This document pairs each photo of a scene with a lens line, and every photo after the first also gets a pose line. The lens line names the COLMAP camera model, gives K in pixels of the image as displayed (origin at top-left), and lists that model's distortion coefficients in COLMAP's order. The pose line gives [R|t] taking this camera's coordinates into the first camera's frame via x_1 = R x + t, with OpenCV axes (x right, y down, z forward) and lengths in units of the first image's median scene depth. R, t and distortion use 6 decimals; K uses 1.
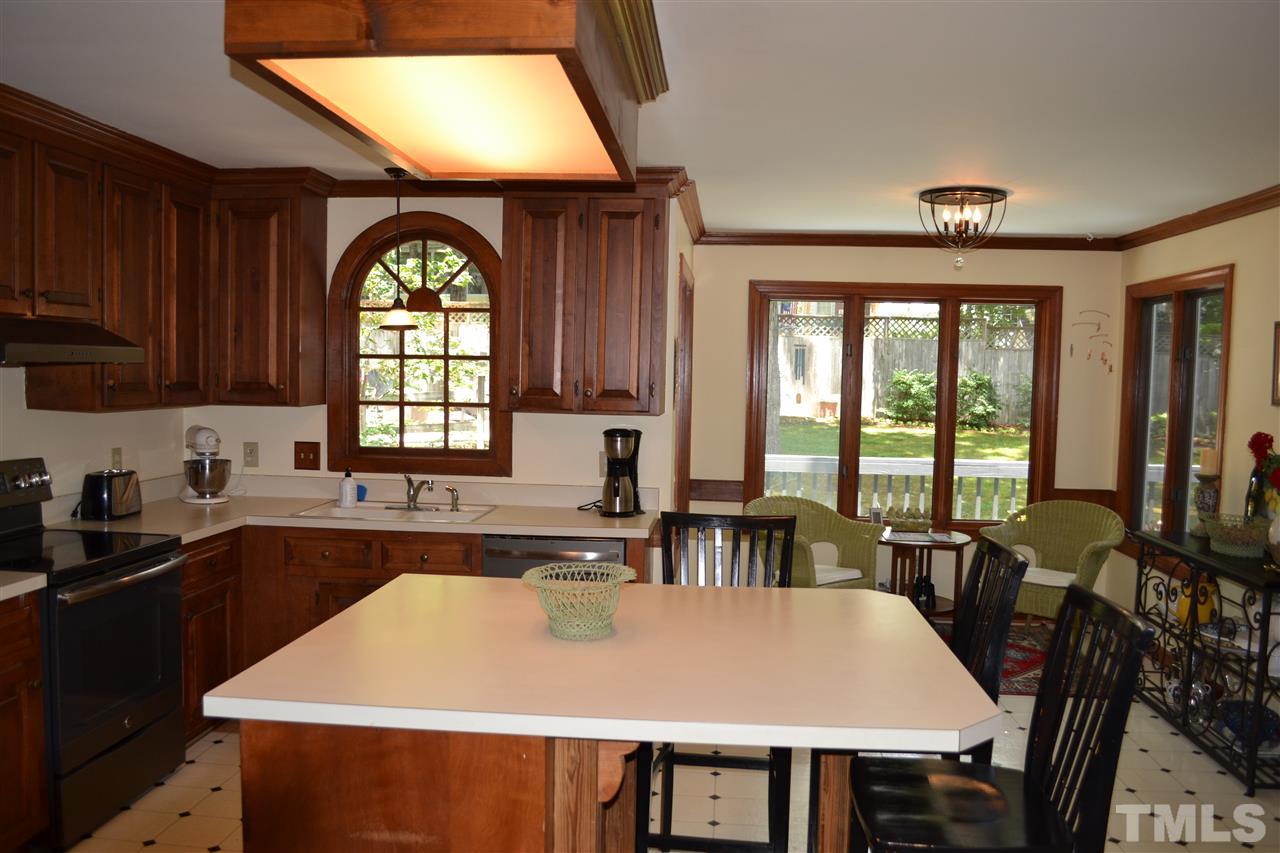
lens RADIAL K [[1023.4, 0, 636.0], [0, 1023.4, 436.5], [0, 0, 1]] dist [-0.070432, 0.005489]
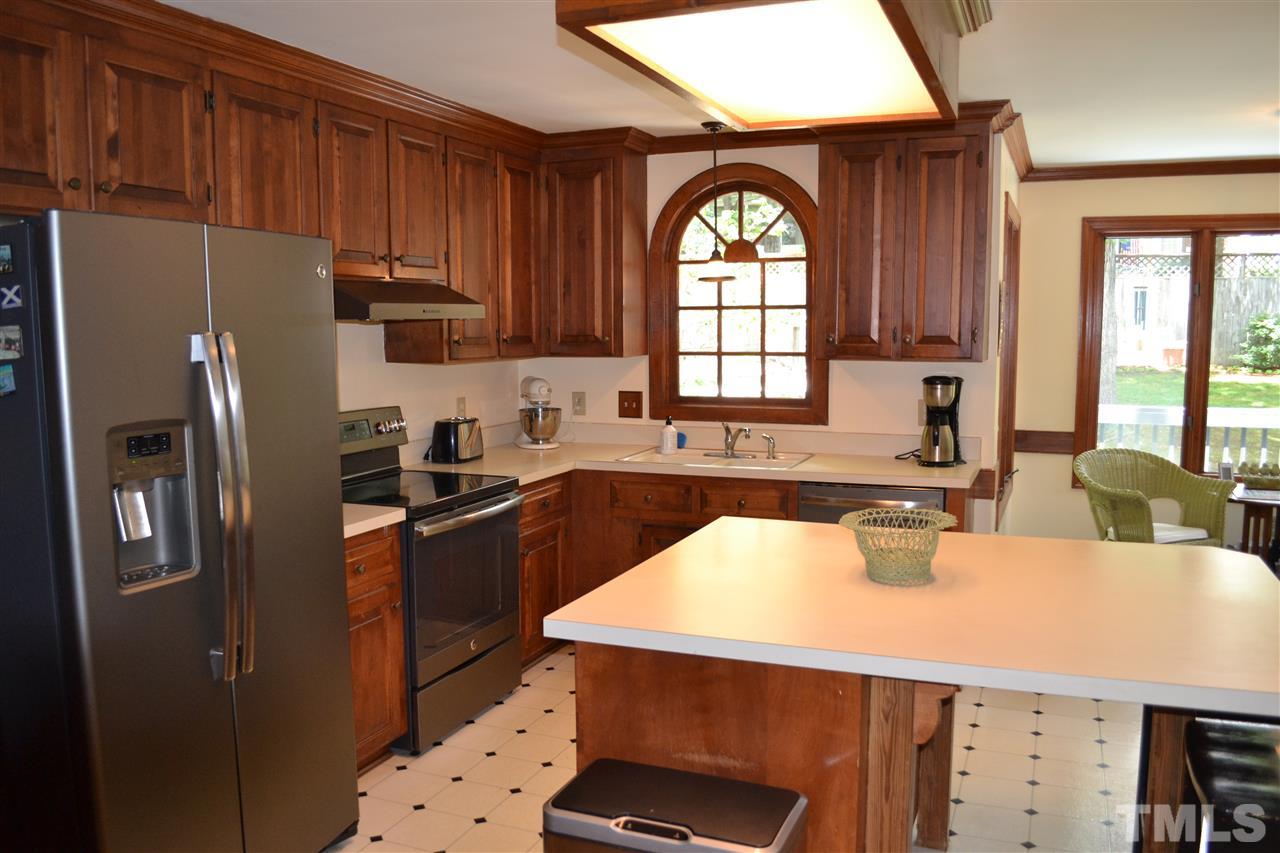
lens RADIAL K [[1023.4, 0, 639.6], [0, 1023.4, 432.3], [0, 0, 1]] dist [-0.070432, 0.005489]
pose [[0.954839, 0.009883, -0.296960, -0.000616], [0.003046, 0.999069, 0.043043, 0.002871], [0.297109, -0.042004, 0.953919, -0.008786]]
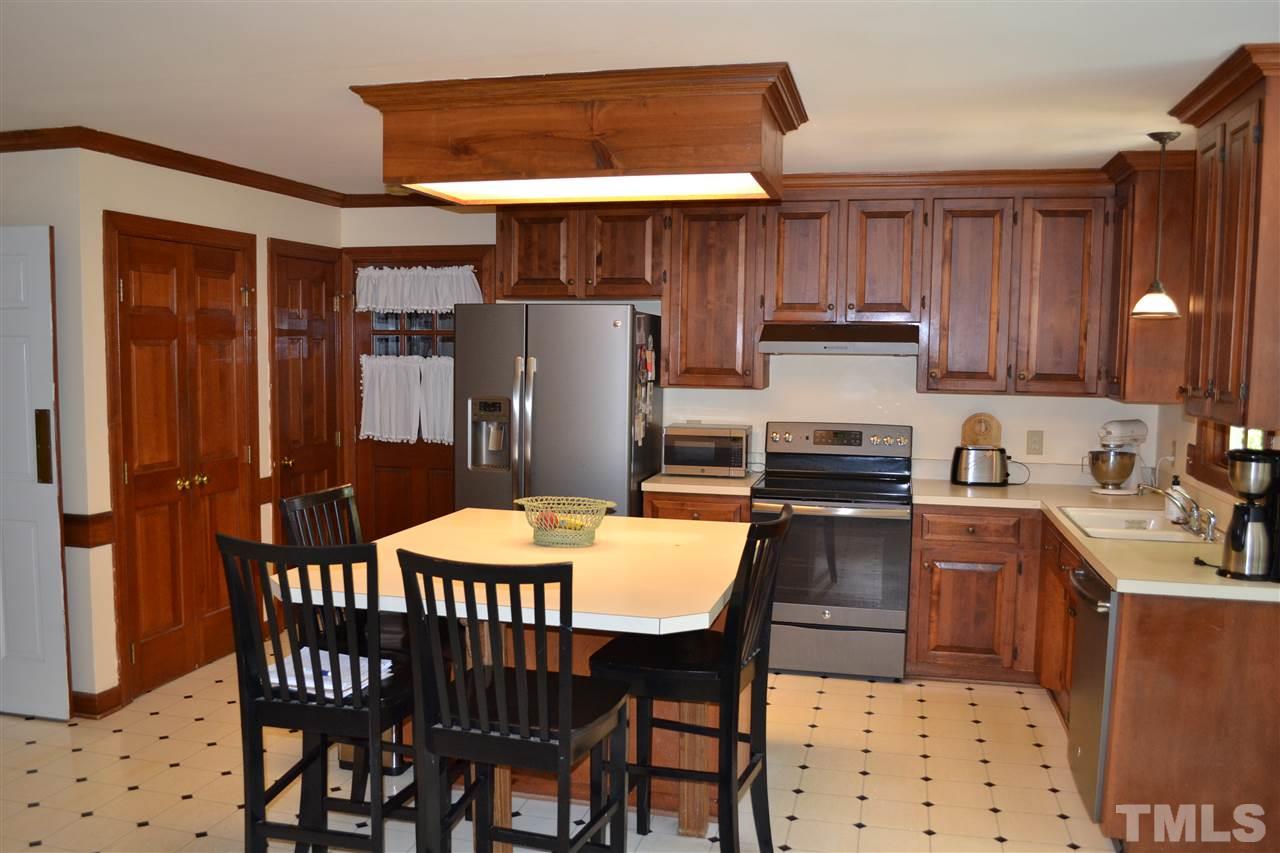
lens RADIAL K [[1023.4, 0, 640.2], [0, 1023.4, 438.9], [0, 0, 1]] dist [-0.070432, 0.005489]
pose [[-0.144149, 0.068730, -0.987166, 0.939560], [-0.076238, 0.993849, 0.080328, -0.050993], [0.986615, 0.086839, -0.138023, 0.967584]]
